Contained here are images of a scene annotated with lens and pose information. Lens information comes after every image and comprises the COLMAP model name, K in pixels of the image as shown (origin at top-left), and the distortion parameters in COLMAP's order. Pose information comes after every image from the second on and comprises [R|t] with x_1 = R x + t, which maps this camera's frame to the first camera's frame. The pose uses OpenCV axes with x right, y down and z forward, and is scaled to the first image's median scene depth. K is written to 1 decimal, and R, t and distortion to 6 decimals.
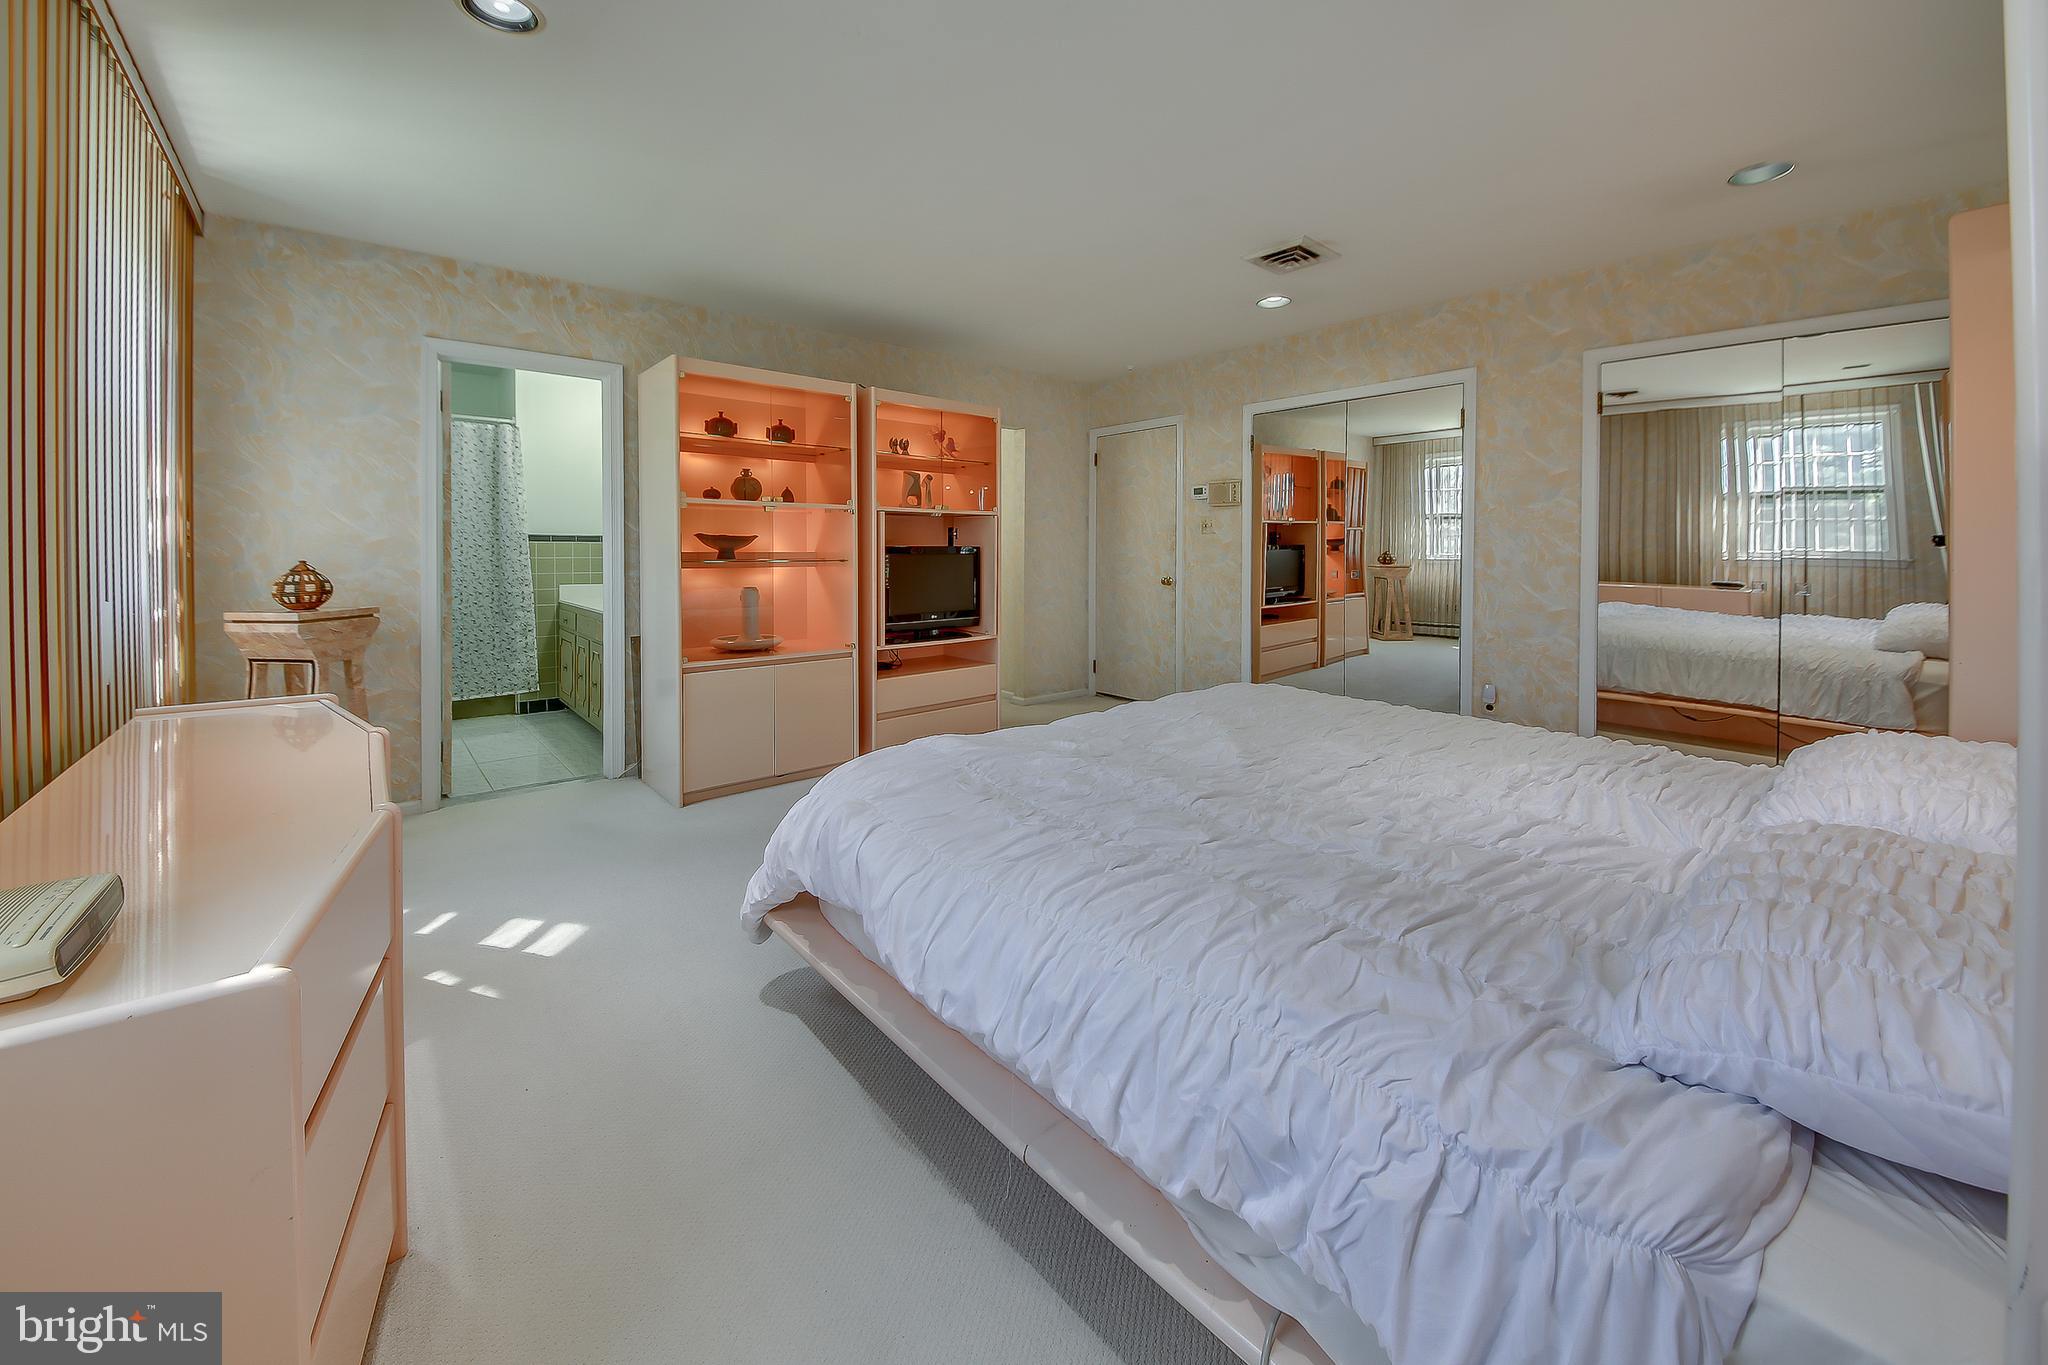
lens RADIAL K [[808.7, 0, 1026.0], [0, 808.7, 546.9], [0, 0, 1]] dist [0.000371, -0.000029]
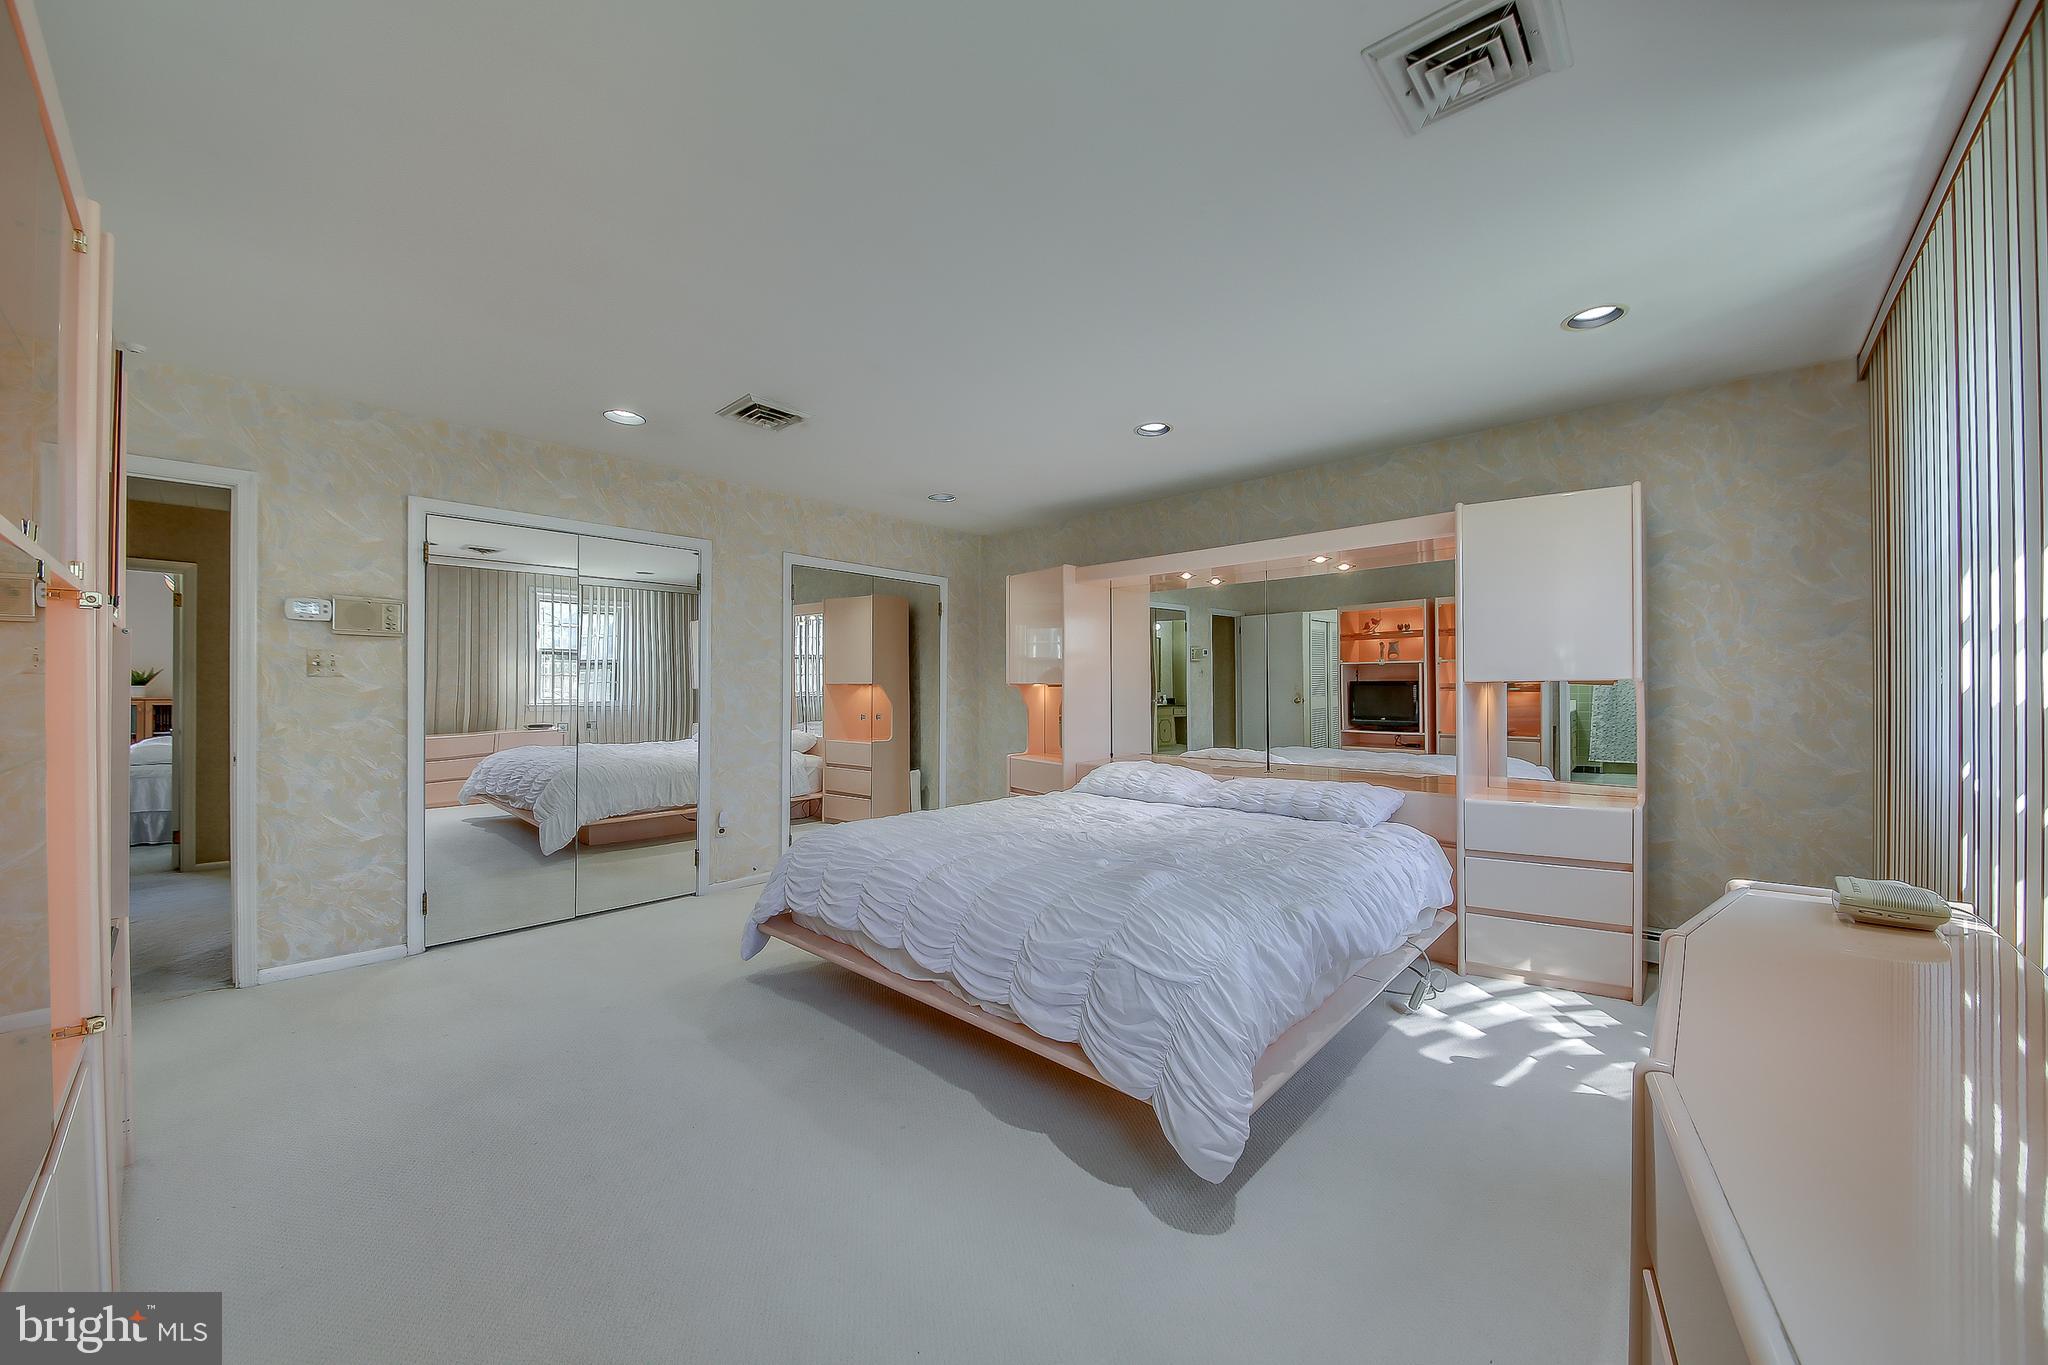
lens RADIAL K [[785.8, 0, 1024.0], [0, 785.8, 682.5], [0, 0, 1]] dist [0.000745, 0.000019]
pose [[-0.145840, 0.011704, 0.989239, -0.968103], [0.000187, 0.999930, -0.011803, -0.009851], [-0.989308, -0.001536, -0.145832, 1.140720]]
